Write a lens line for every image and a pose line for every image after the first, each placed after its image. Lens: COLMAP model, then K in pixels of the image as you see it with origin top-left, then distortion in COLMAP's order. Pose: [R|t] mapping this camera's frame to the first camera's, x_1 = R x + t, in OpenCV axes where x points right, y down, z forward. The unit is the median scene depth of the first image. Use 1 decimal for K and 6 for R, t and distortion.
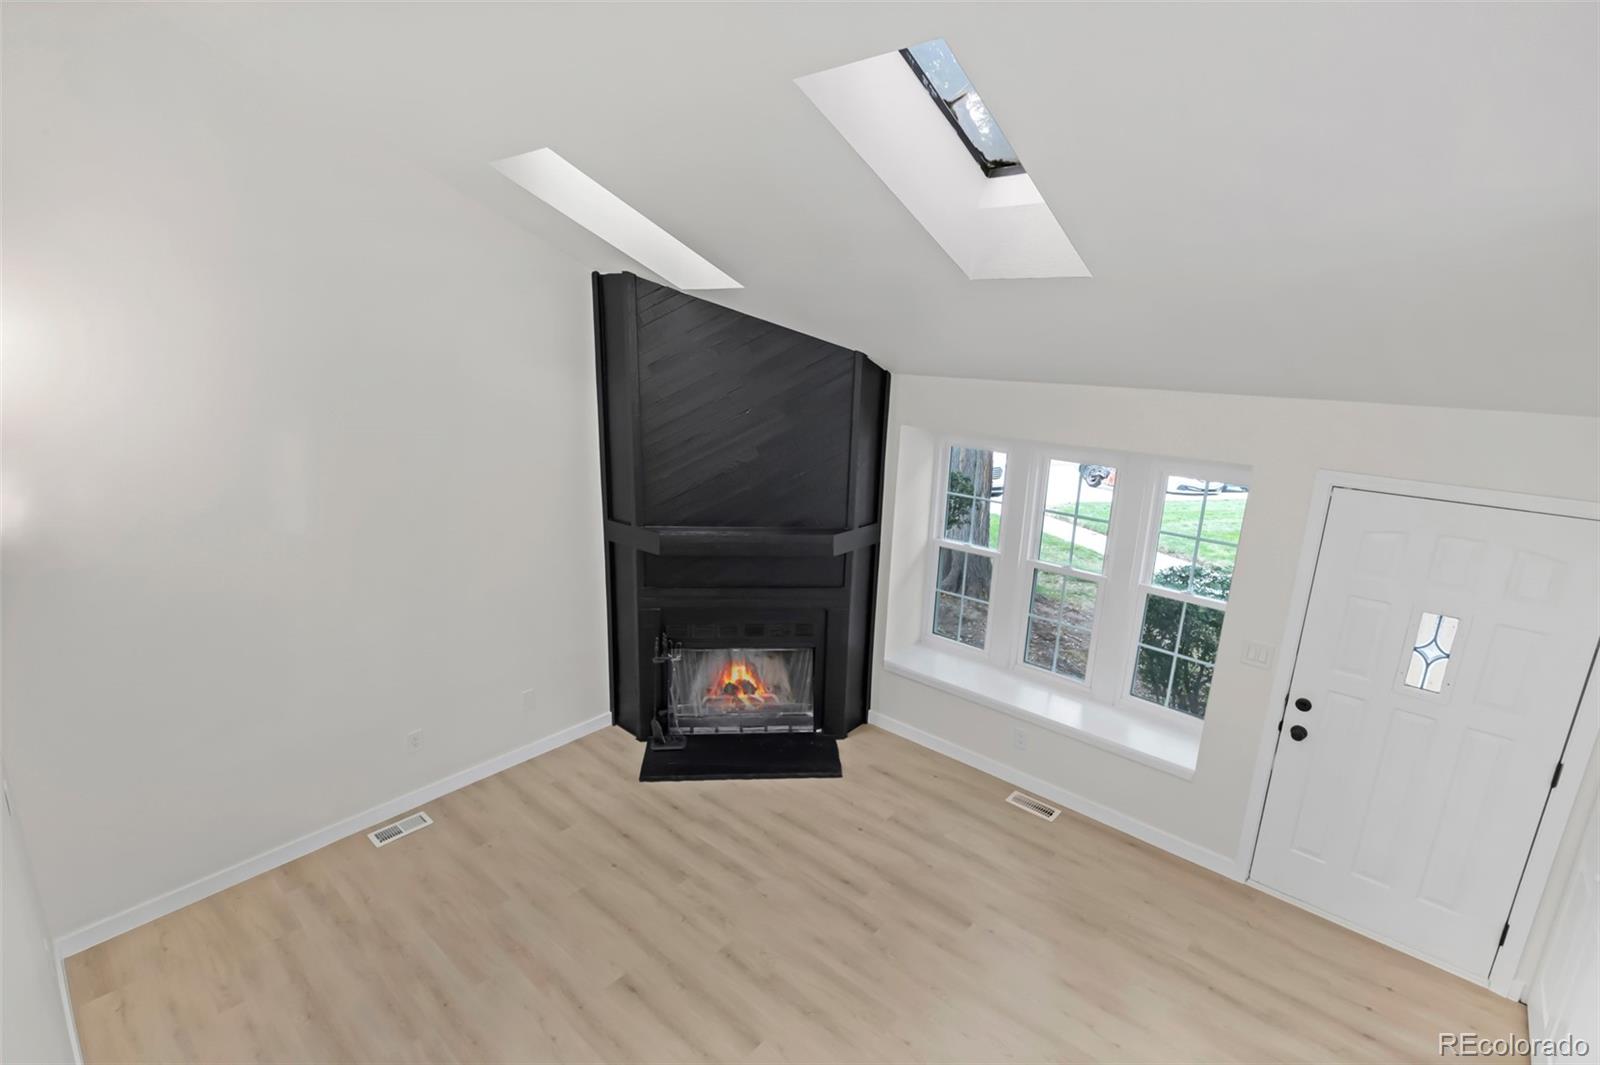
lens RADIAL K [[753.0, 0, 800.1], [0, 753.0, 538.7], [0, 0, 1]] dist [-0.011138, 0.000399]
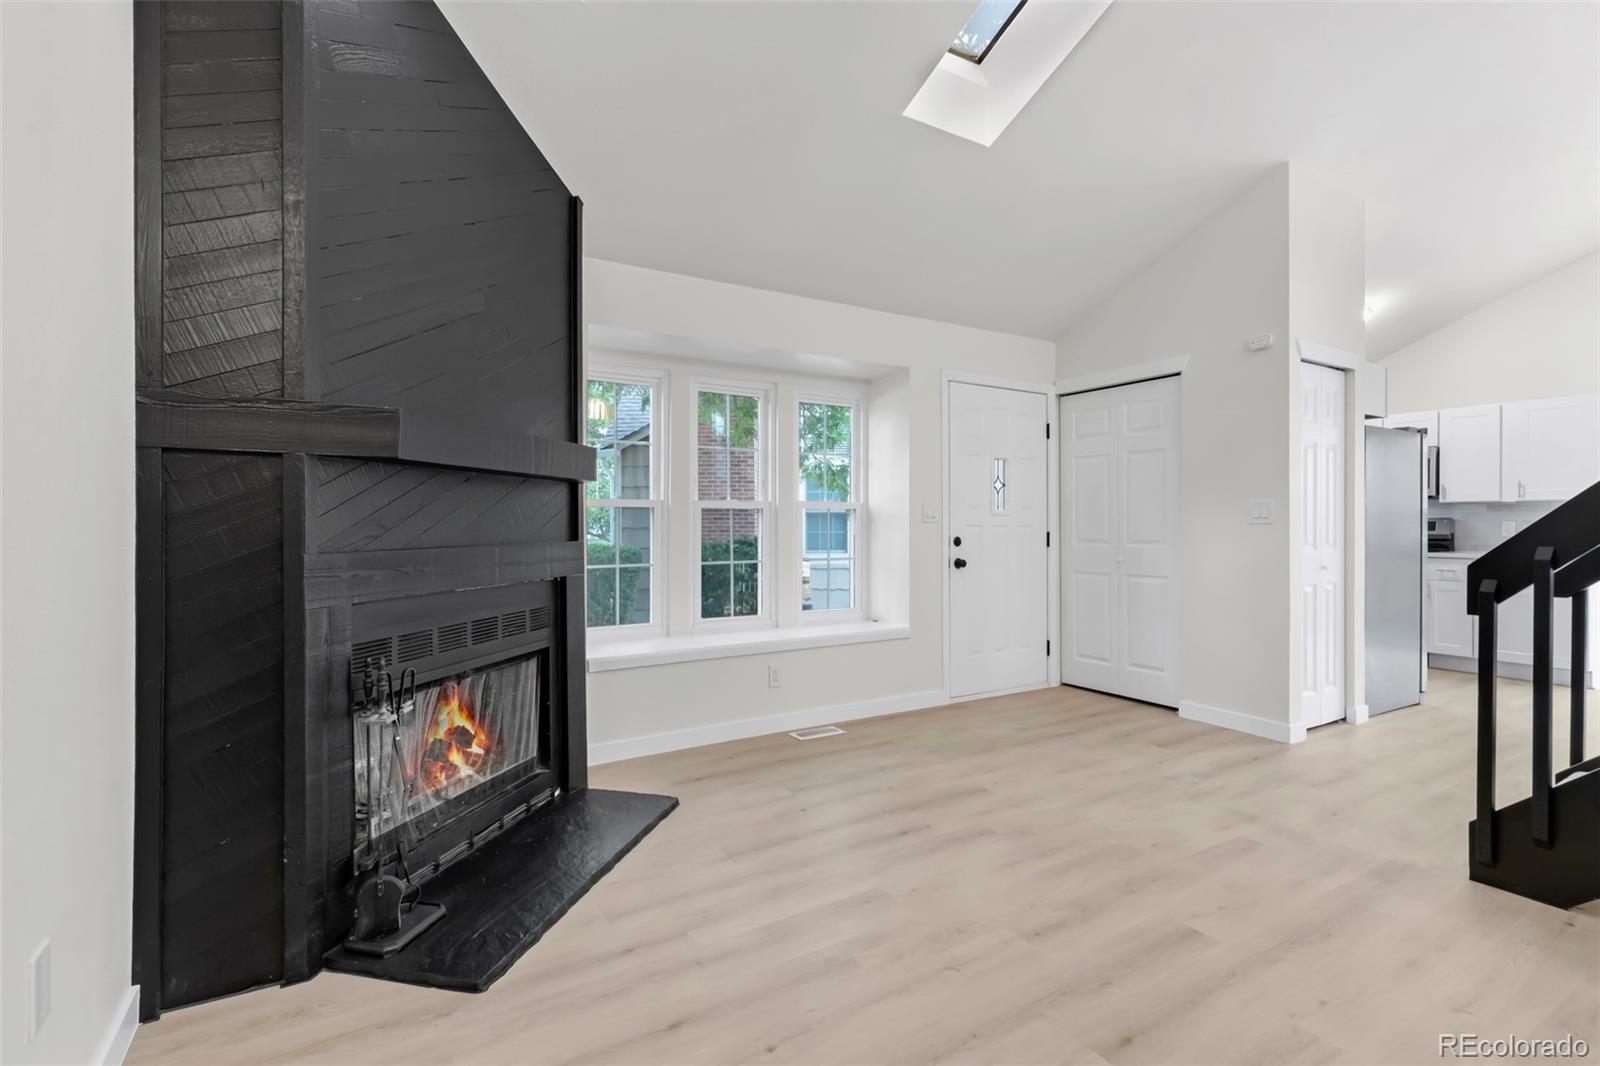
lens RADIAL K [[734.6, 0, 811.7], [0, 734.6, 528.0], [0, 0, 1]] dist [0.000051, -0.000418]
pose [[0.288313, -0.030130, 0.957062, -0.542440], [0.262782, 0.963619, -0.048826, 0.151651], [-0.920772, 0.265576, 0.285742, 0.671181]]
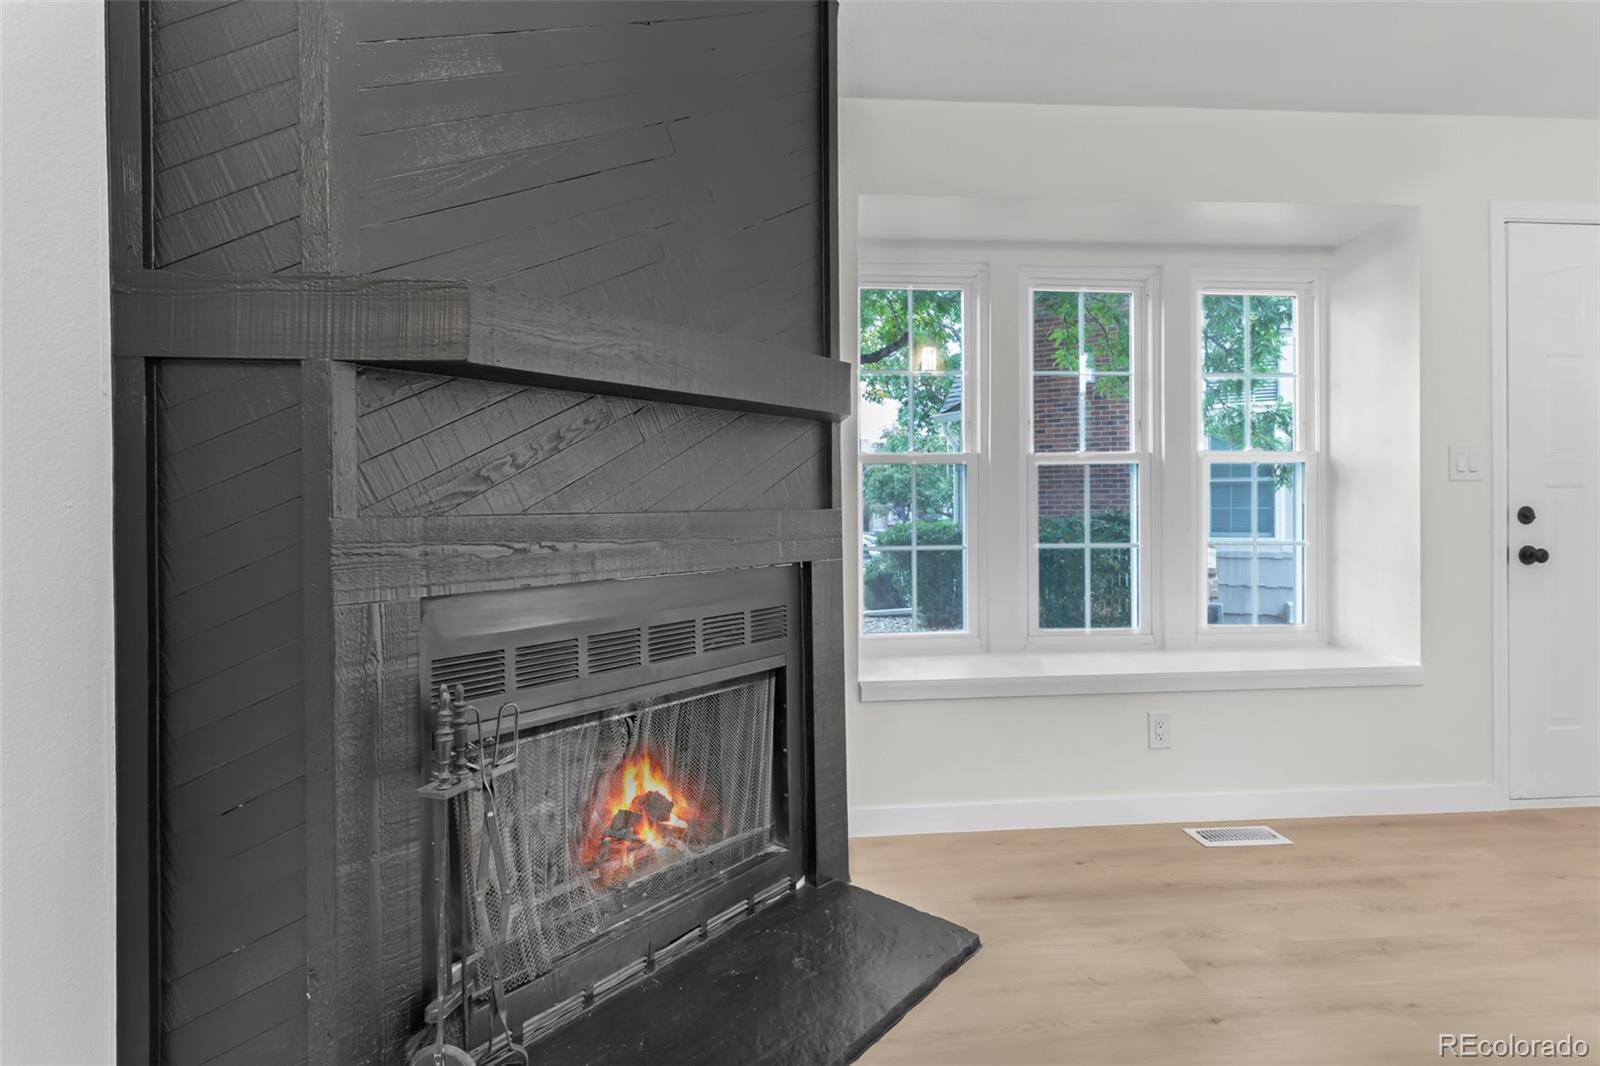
lens RADIAL K [[802.8, 0, 797.3], [0, 802.8, 511.1], [0, 0, 1]] dist [-0.004031, 0.000002]
pose [[0.698254, -0.035273, 0.714980, -0.317409], [0.214352, 0.963260, -0.161815, 0.150102], [-0.683004, 0.266246, 0.680161, 0.748133]]
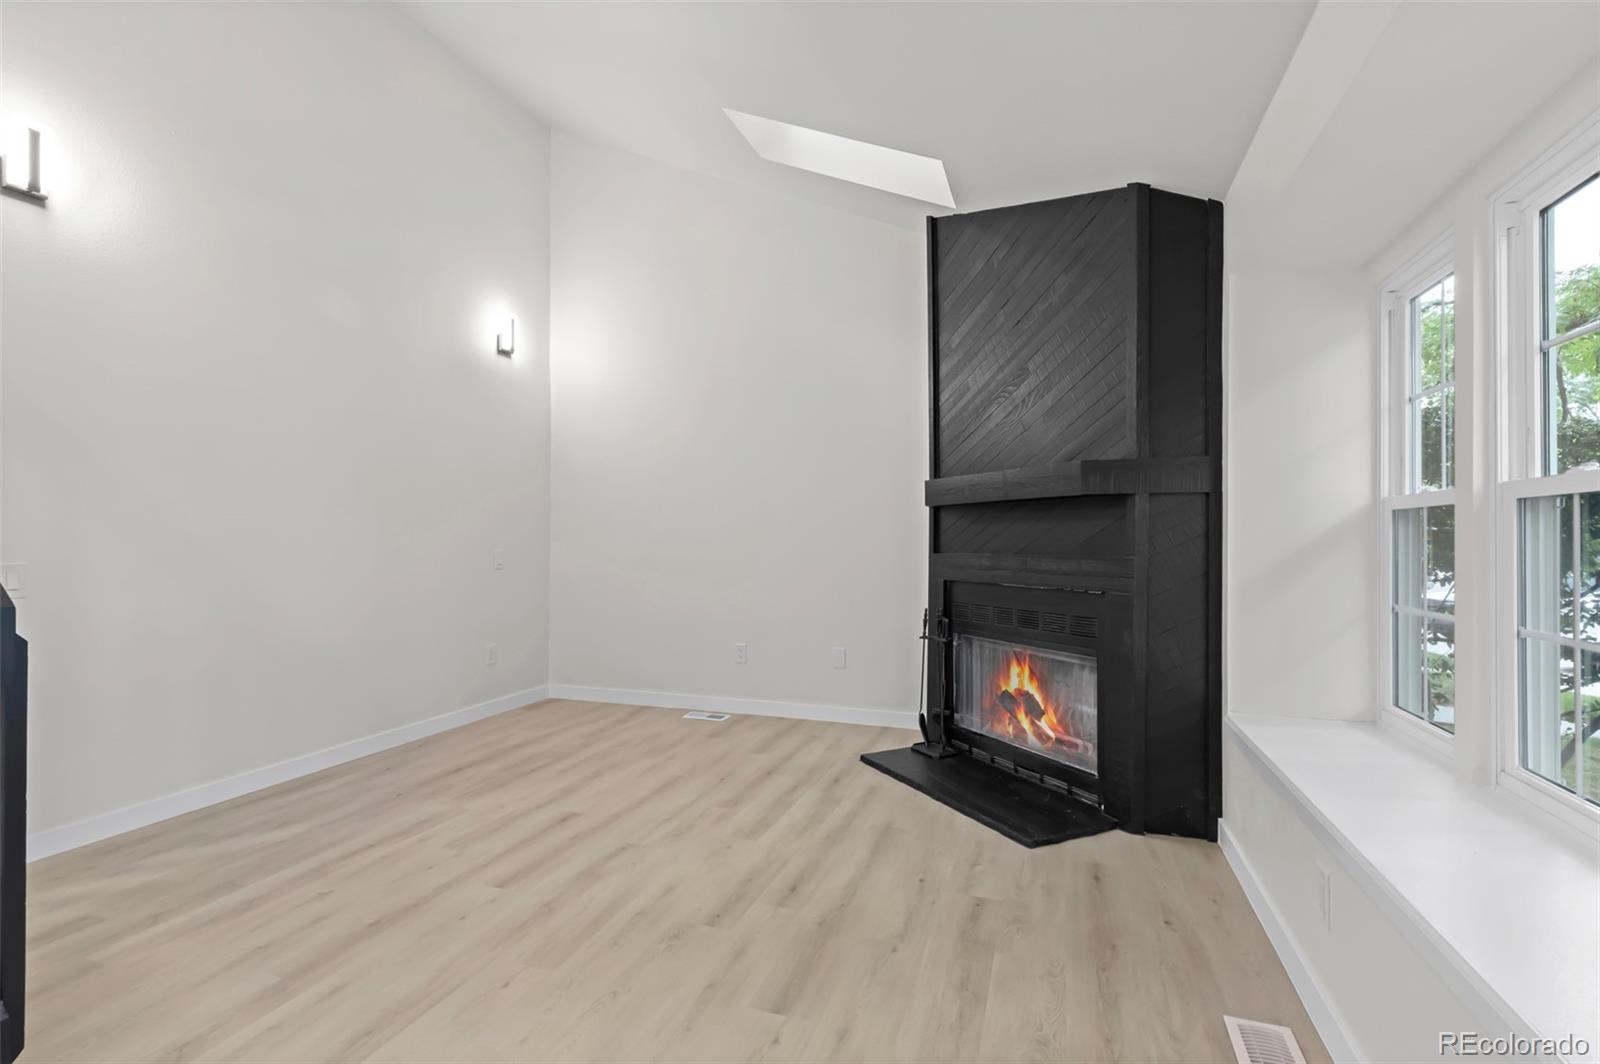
lens RADIAL K [[758.0, 0, 800.0], [0, 758.0, 532.0], [0, 0, 1]] dist [0.002363, -0.000004]
pose [[0.365604, -0.025790, -0.930413, 0.574935], [-0.236906, 0.964116, -0.119816, 0.198451], [0.900116, 0.264225, 0.346375, 0.584710]]
